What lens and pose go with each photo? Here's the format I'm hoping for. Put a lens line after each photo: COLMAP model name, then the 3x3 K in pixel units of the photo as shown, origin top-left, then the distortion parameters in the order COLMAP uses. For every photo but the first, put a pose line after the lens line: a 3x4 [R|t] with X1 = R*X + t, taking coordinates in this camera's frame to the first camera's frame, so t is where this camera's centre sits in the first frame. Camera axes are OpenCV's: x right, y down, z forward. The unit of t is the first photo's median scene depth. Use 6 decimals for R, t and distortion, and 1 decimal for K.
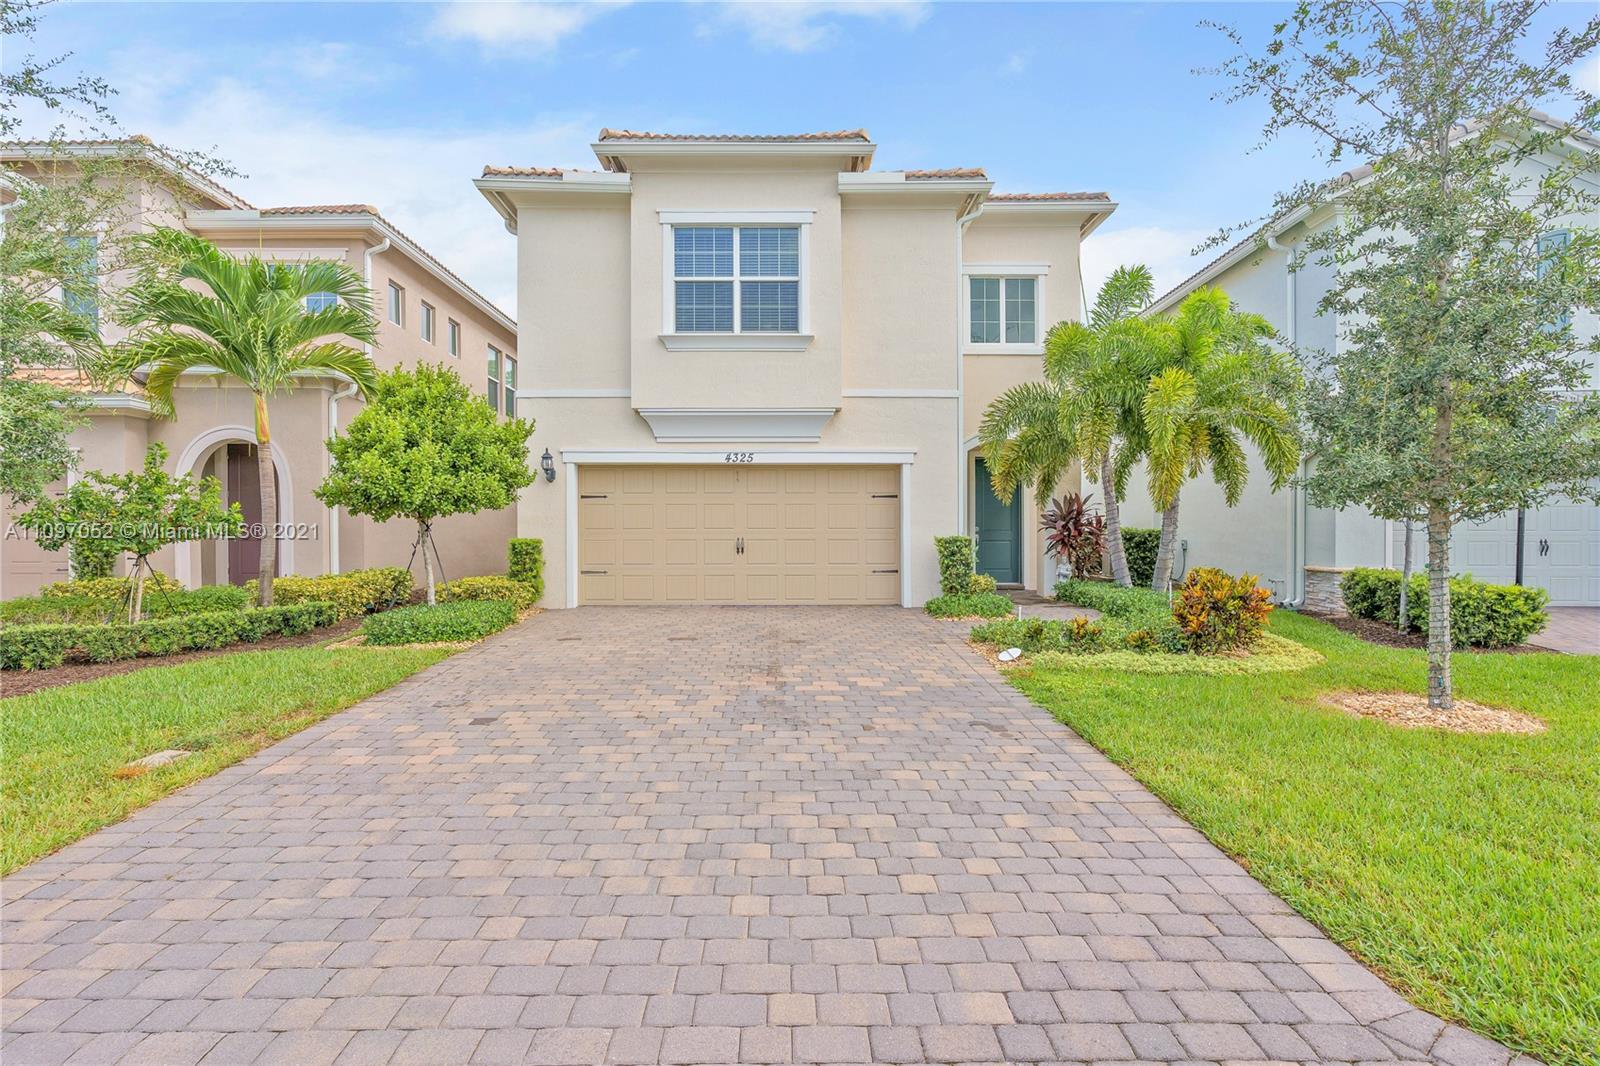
lens RADIAL K [[765.8, 0, 795.7], [0, 765.8, 532.6], [0, 0, 1]] dist [-0.017717, 0.009558]
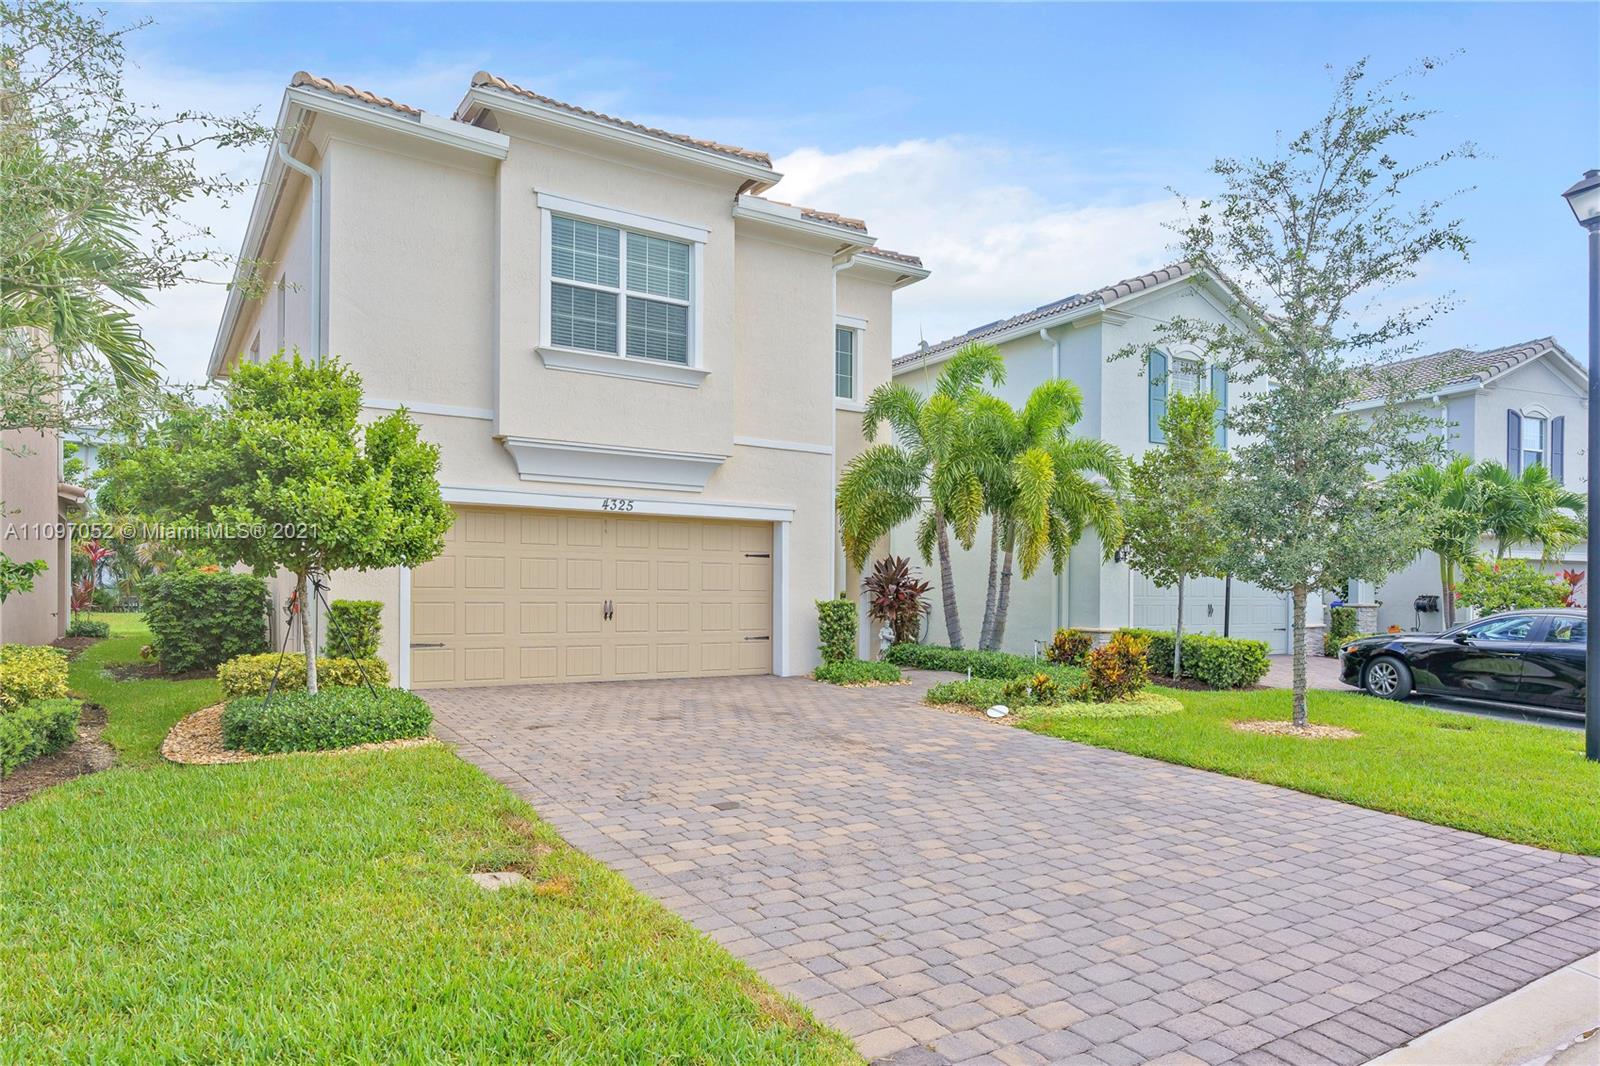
lens RADIAL K [[986.4, 0, 797.5], [0, 986.4, 590.5], [0, 0, 1]] dist [-0.001794, 0.003556]
pose [[0.845415, 0.008847, 0.534037, -0.495102], [-0.009390, 0.999954, -0.001701, -0.004307], [-0.534028, -0.003577, 0.845459, -0.018914]]
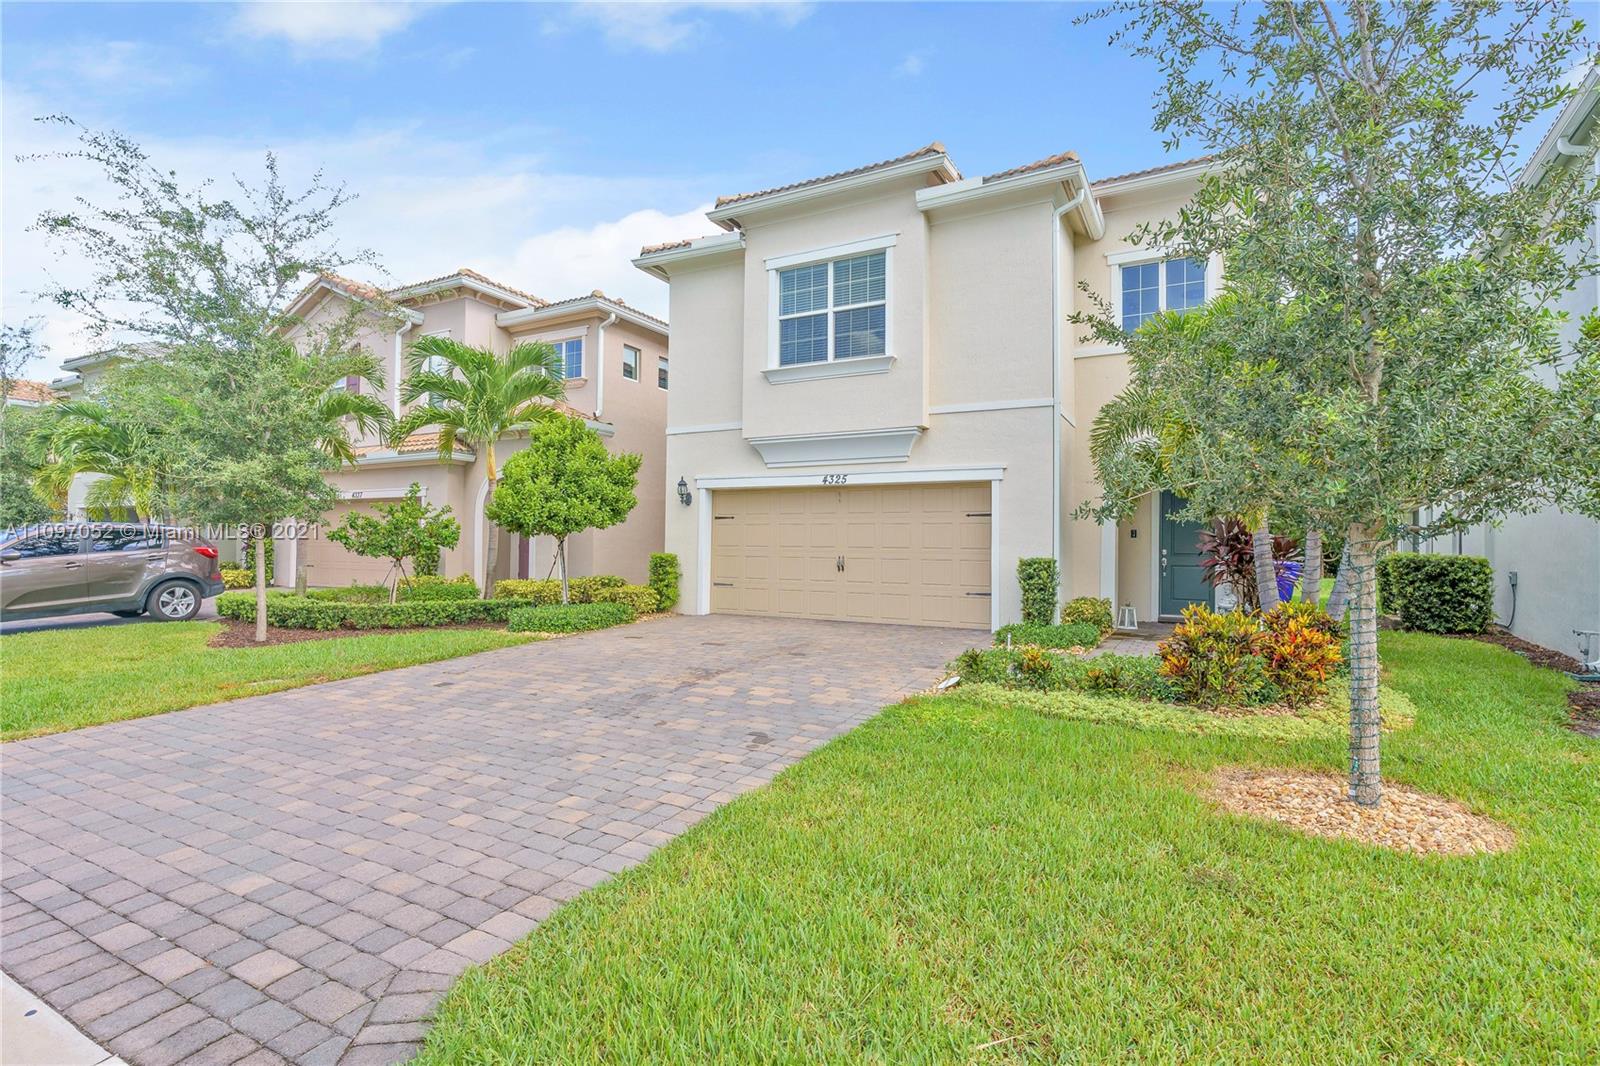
lens RADIAL K [[773.5, 0, 794.6], [0, 773.5, 530.0], [0, 0, 1]] dist [-0.015946, 0.010703]
pose [[0.871242, 0.000112, -0.490854, 0.406881], [-0.015672, 0.999496, -0.027590, 0.001443], [0.490604, 0.031730, 0.870805, 0.057079]]
